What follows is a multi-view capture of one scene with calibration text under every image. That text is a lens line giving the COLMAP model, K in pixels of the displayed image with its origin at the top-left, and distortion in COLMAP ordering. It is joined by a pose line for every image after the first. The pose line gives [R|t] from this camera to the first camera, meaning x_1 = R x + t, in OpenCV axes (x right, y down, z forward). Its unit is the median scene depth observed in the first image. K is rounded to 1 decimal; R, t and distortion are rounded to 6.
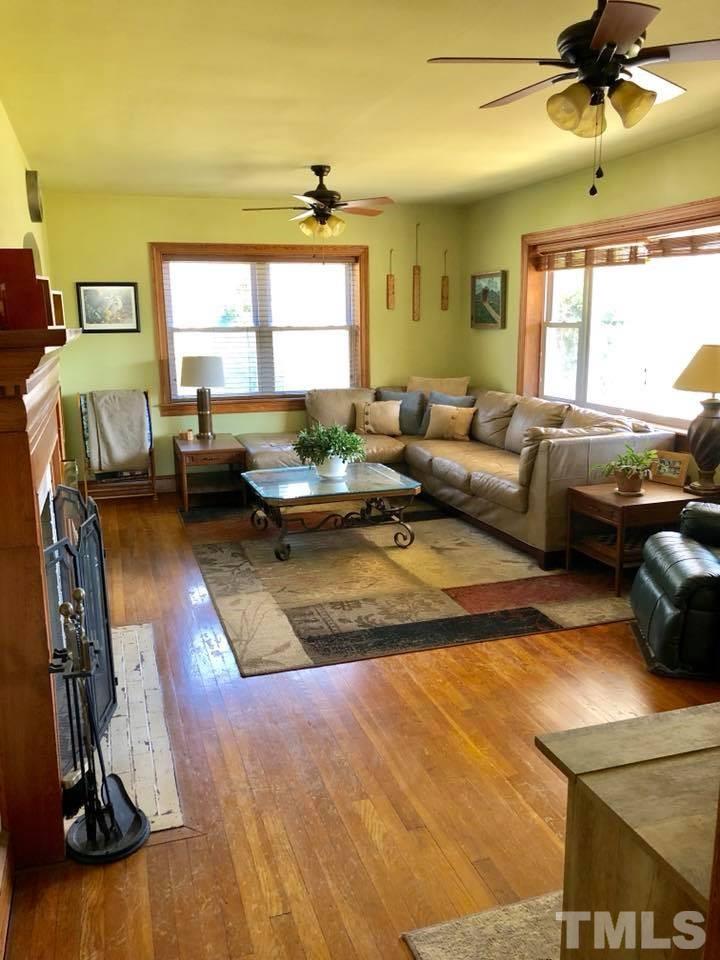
lens RADIAL K [[789.3, 0, 357.4], [0, 789.3, 481.5], [0, 0, 1]] dist [0.045077, -0.032035]
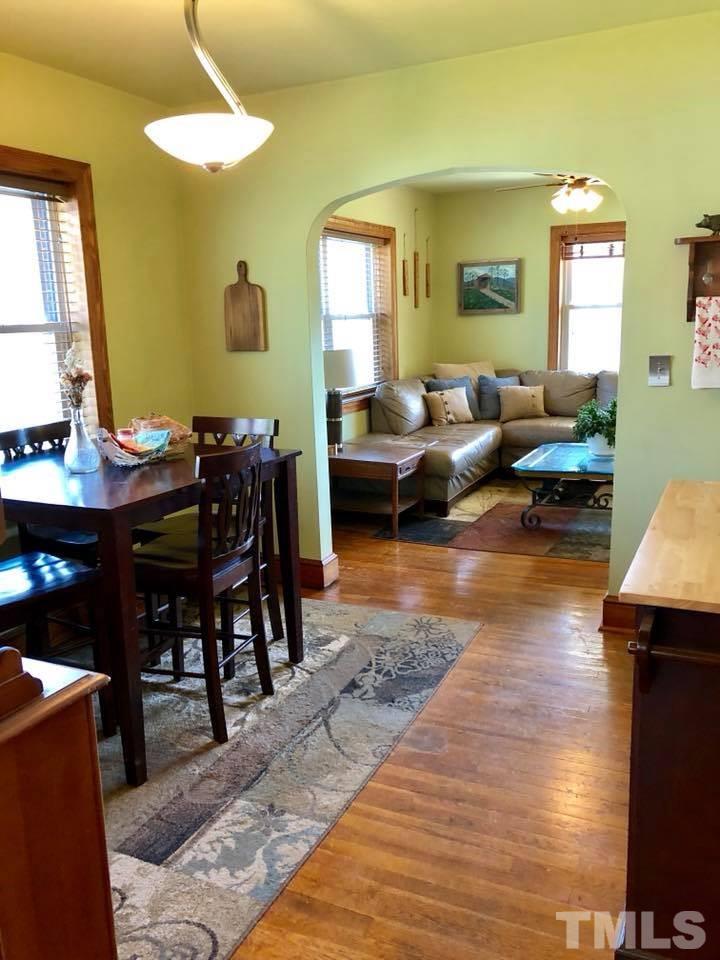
lens RADIAL K [[789.3, 0, 357.2], [0, 789.3, 477.8], [0, 0, 1]] dist [0.045077, -0.032035]
pose [[0.684204, -0.155870, 0.712439, -0.756043], [0.167509, 0.984363, 0.054492, -0.067660], [-0.709792, 0.082056, 0.699615, 0.416555]]
